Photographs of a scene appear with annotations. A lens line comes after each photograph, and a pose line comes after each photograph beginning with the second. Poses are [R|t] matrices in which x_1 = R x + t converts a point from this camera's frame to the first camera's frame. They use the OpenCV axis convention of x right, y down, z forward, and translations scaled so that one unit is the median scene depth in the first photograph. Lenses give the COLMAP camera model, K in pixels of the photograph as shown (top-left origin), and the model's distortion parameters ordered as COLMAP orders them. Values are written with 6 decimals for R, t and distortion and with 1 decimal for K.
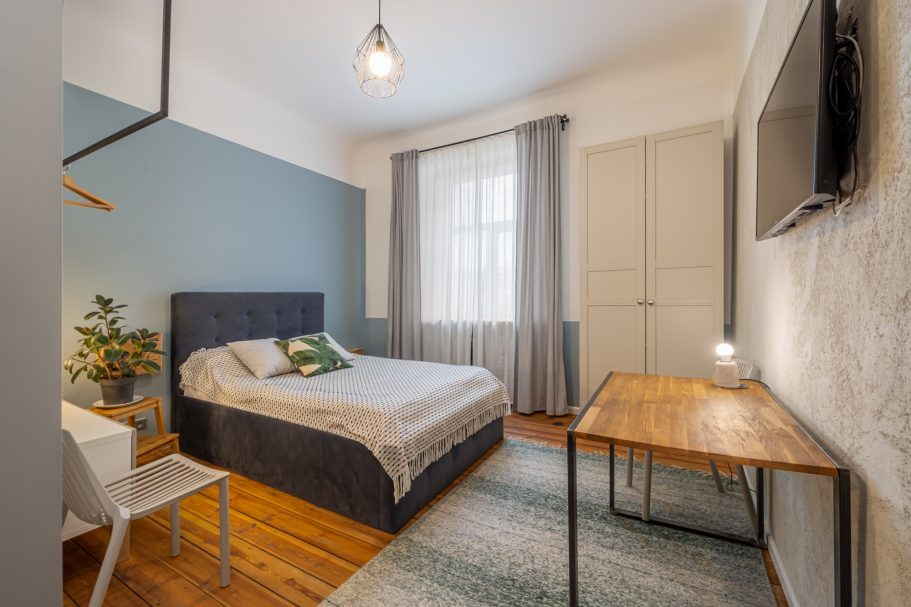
lens RADIAL K [[375.3, 0, 459.9], [0, 375.3, 296.3], [0, 0, 1]] dist [0.000964, 0.000059]
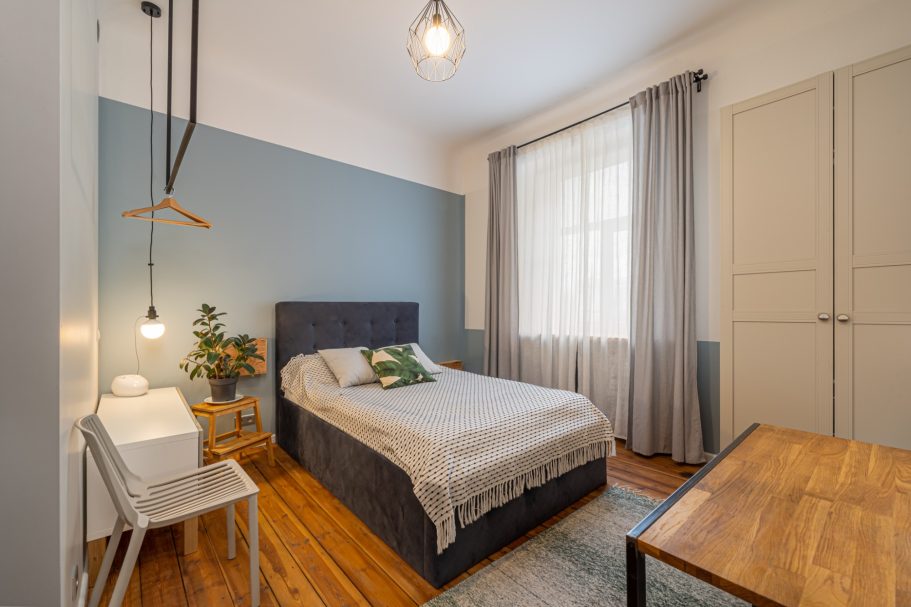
lens RADIAL K [[375.9, 0, 455.3], [0, 375.9, 305.3], [0, 0, 1]] dist [-0.000615, 0.000254]
pose [[0.938629, 0.005601, -0.344882, 0.102159], [-0.006899, 0.999973, -0.002537, -0.000862], [0.344859, 0.004760, 0.938643, 0.150917]]
